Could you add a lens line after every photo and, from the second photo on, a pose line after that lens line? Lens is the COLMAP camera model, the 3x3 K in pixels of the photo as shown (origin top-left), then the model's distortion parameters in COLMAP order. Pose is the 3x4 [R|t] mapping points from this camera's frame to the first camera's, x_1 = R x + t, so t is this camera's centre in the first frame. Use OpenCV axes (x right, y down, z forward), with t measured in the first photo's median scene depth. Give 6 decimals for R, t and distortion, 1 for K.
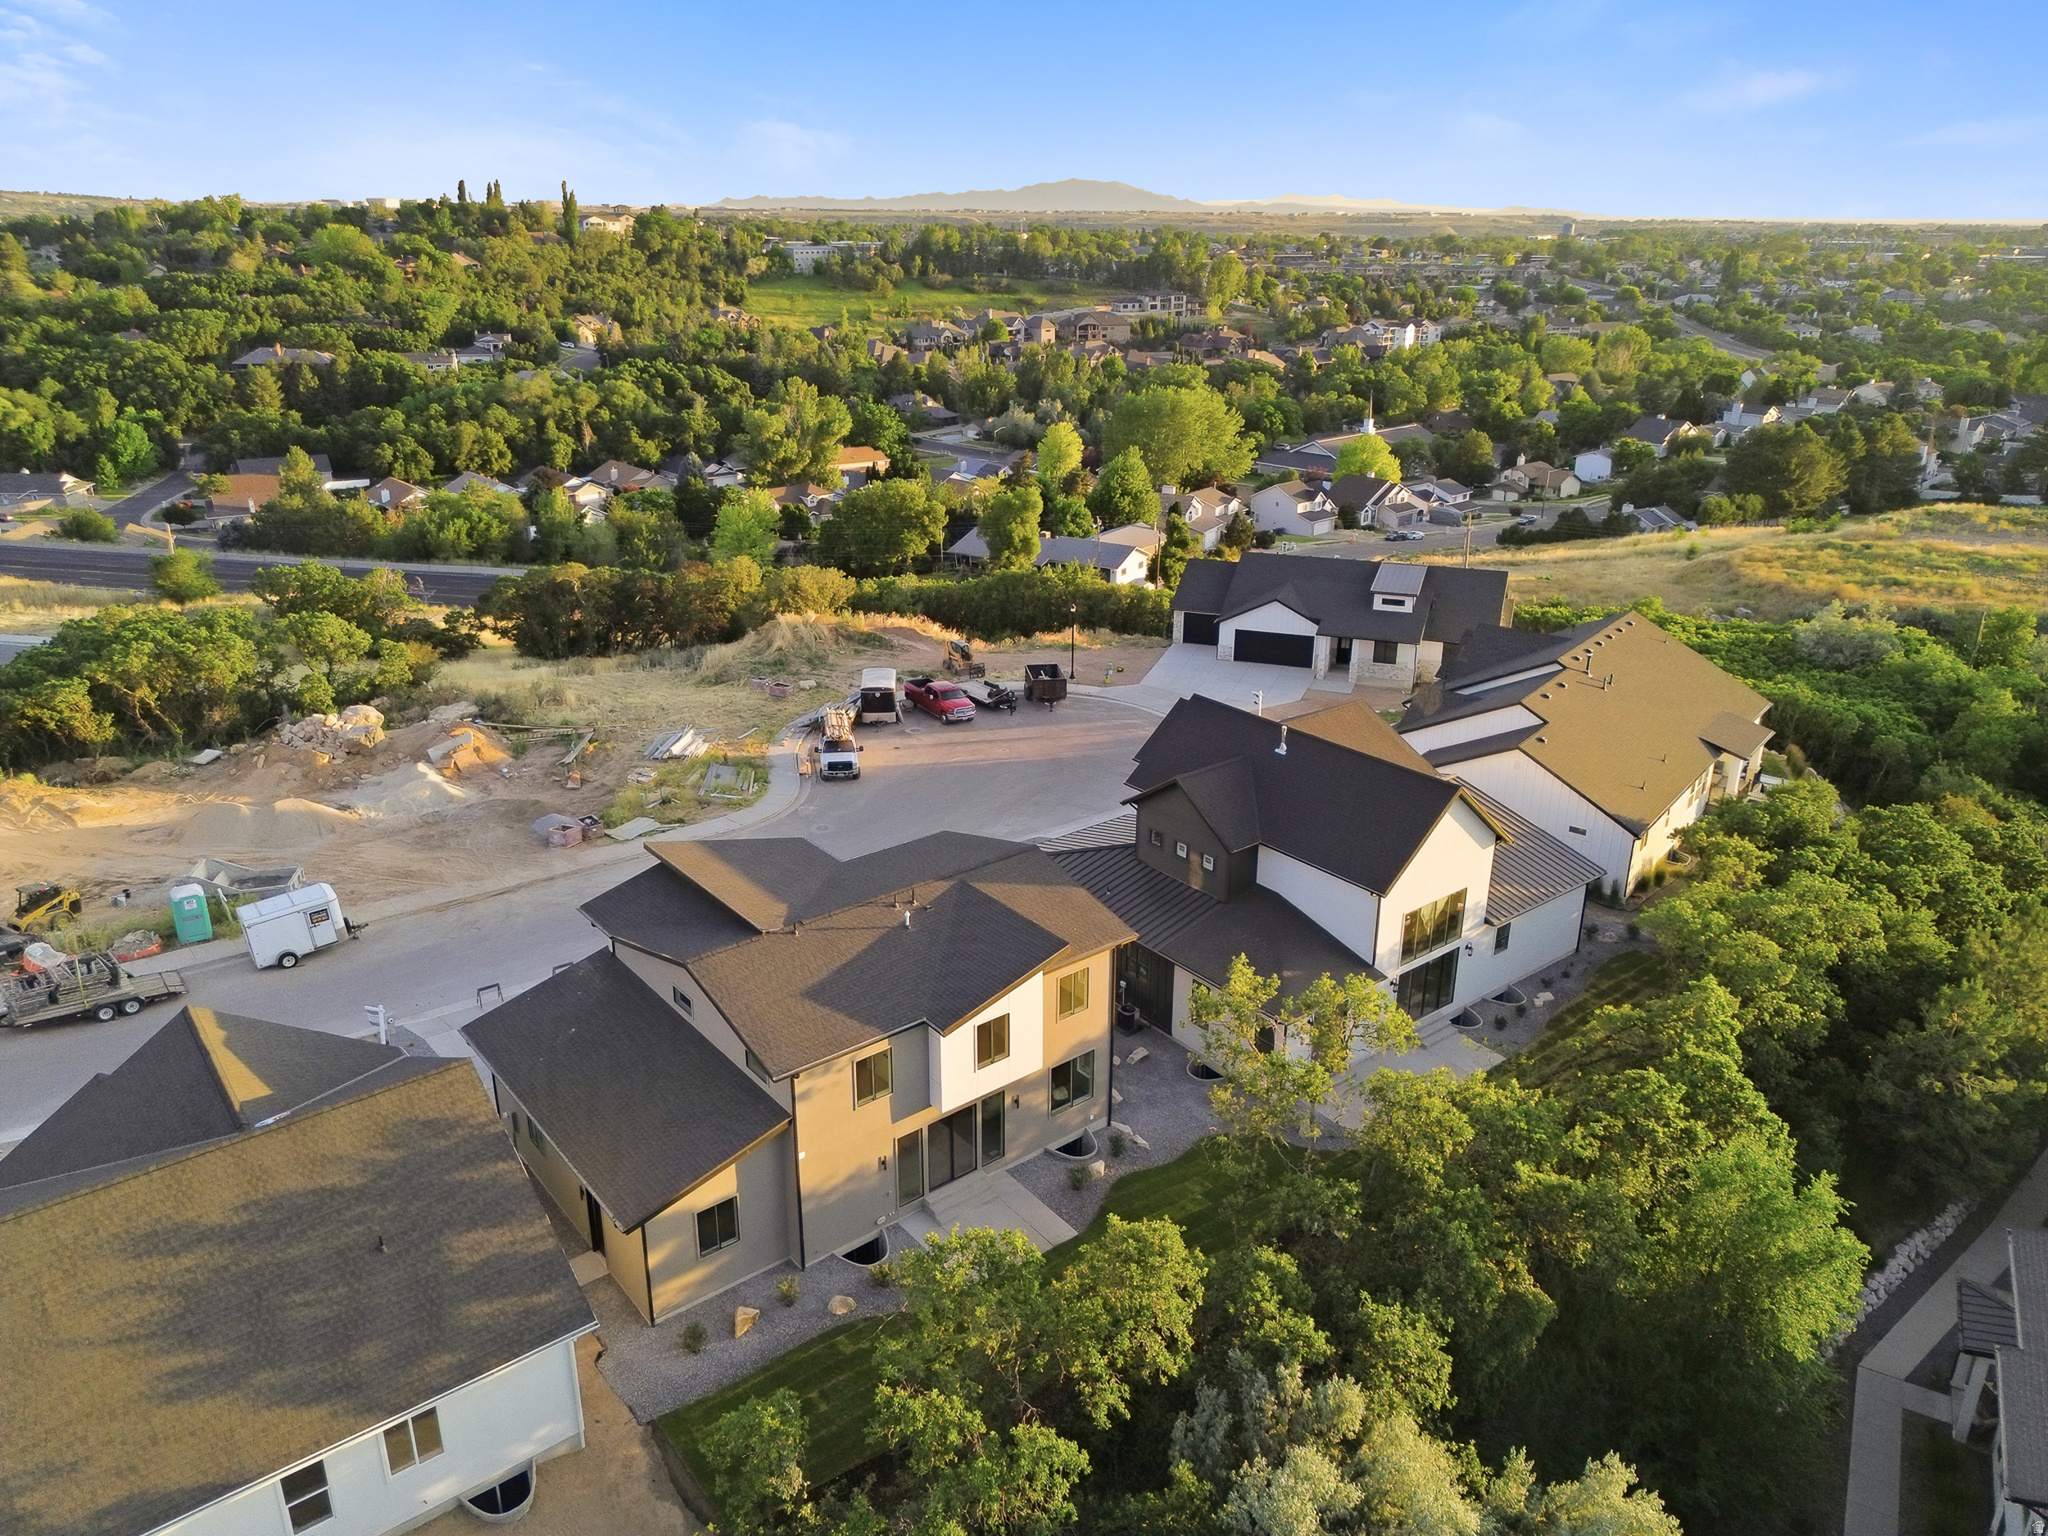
lens RADIAL K [[1443.0, 0, 1024.0], [0, 1443.0, 768.0], [0, 0, 1]] dist [0.059954, -0.052155]
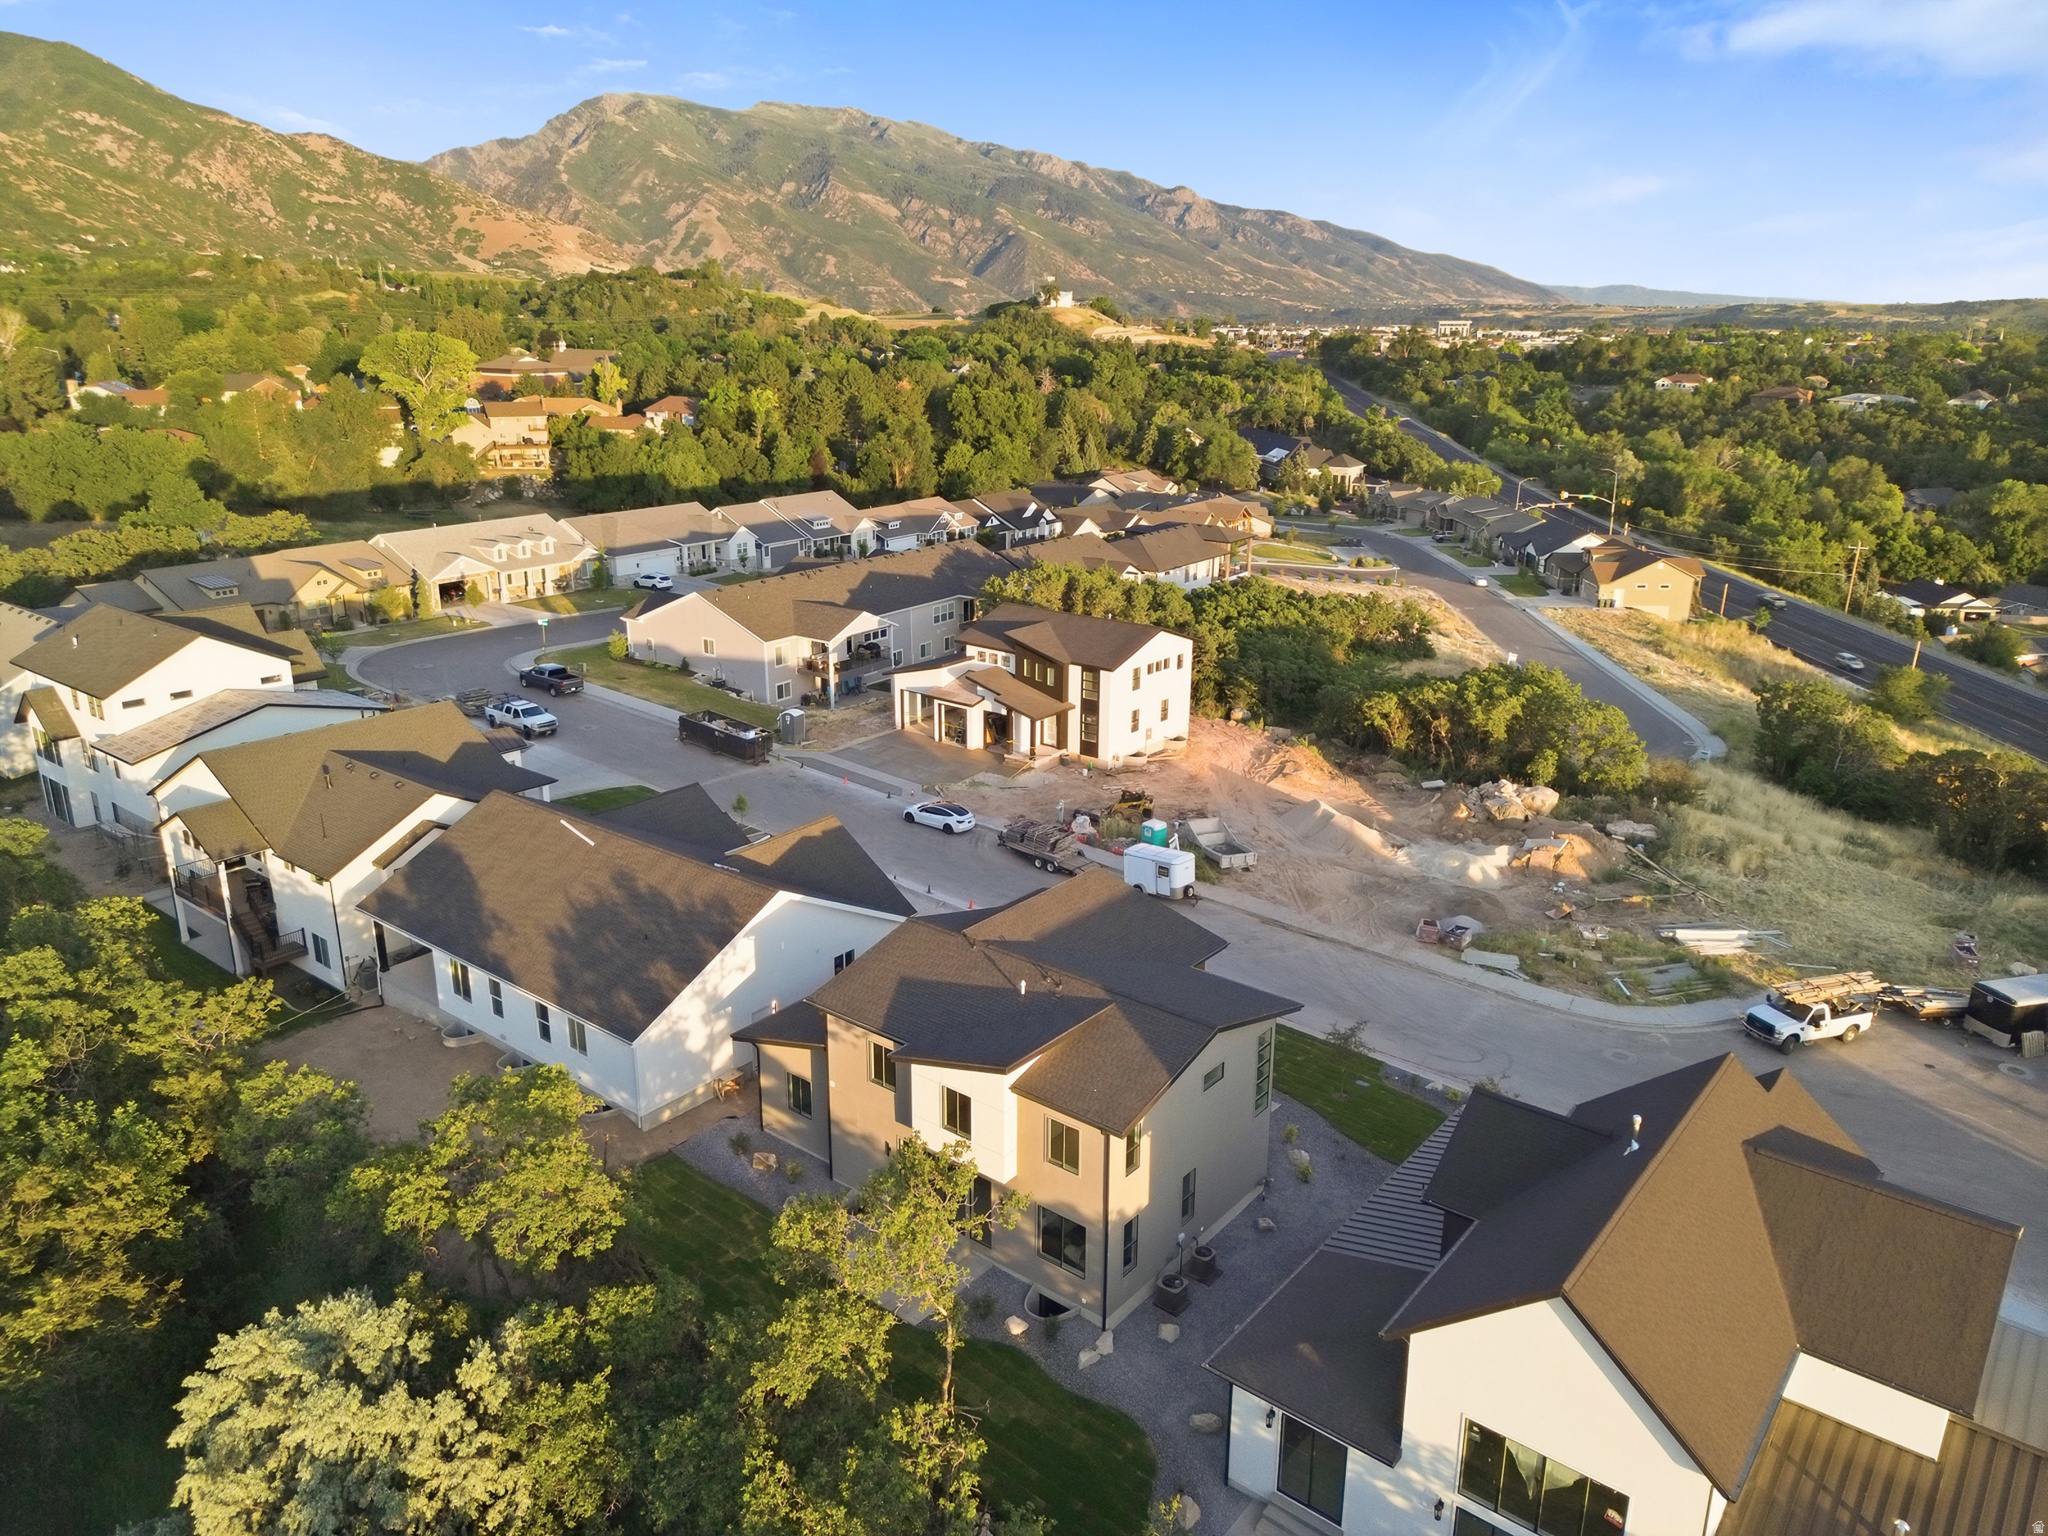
lens RADIAL K [[1443.0, 0, 1024.0], [0, 1443.0, 768.0], [0, 0, 1]] dist [0.059954, -0.052155]
pose [[0.221140, 0.289128, -0.931398, 0.497052], [-0.363887, 0.910533, 0.196255, -0.142579], [0.904811, 0.295524, 0.306565, 0.375214]]
